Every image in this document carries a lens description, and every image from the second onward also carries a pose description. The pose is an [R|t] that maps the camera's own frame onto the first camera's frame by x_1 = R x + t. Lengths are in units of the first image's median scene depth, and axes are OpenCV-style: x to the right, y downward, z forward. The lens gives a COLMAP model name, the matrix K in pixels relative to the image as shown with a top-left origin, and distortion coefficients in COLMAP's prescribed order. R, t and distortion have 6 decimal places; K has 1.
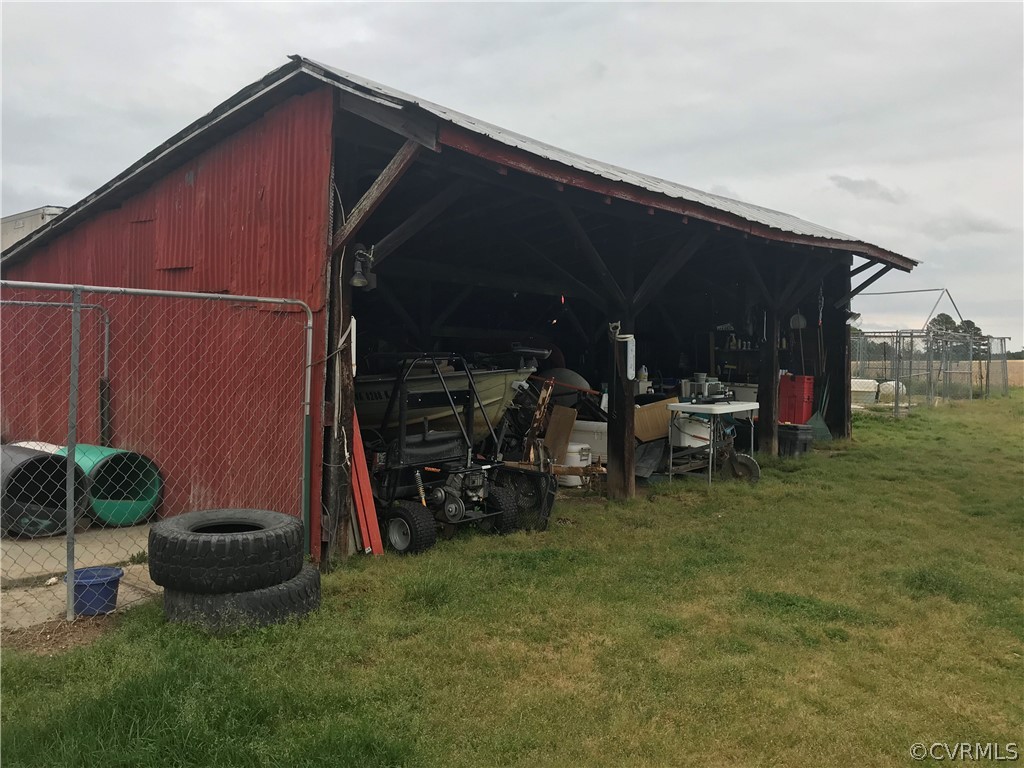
lens RADIAL K [[865.6, 0, 494.7], [0, 865.6, 380.4], [0, 0, 1]] dist [0.110941, -0.240588]
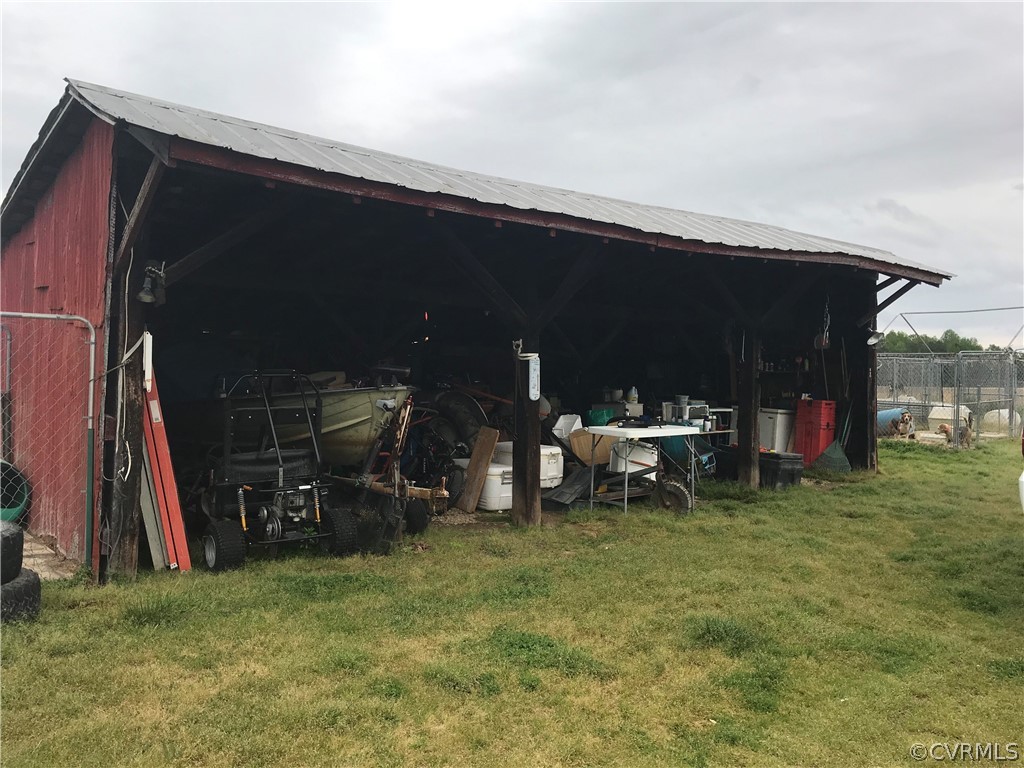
lens RADIAL K [[865.6, 0, 494.7], [0, 865.6, 380.4], [0, 0, 1]] dist [0.110941, -0.240588]
pose [[0.982985, 0.010398, -0.183389, 0.291146], [-0.014804, 0.999633, -0.022675, -0.000600], [0.183086, 0.025004, 0.982779, 0.055341]]
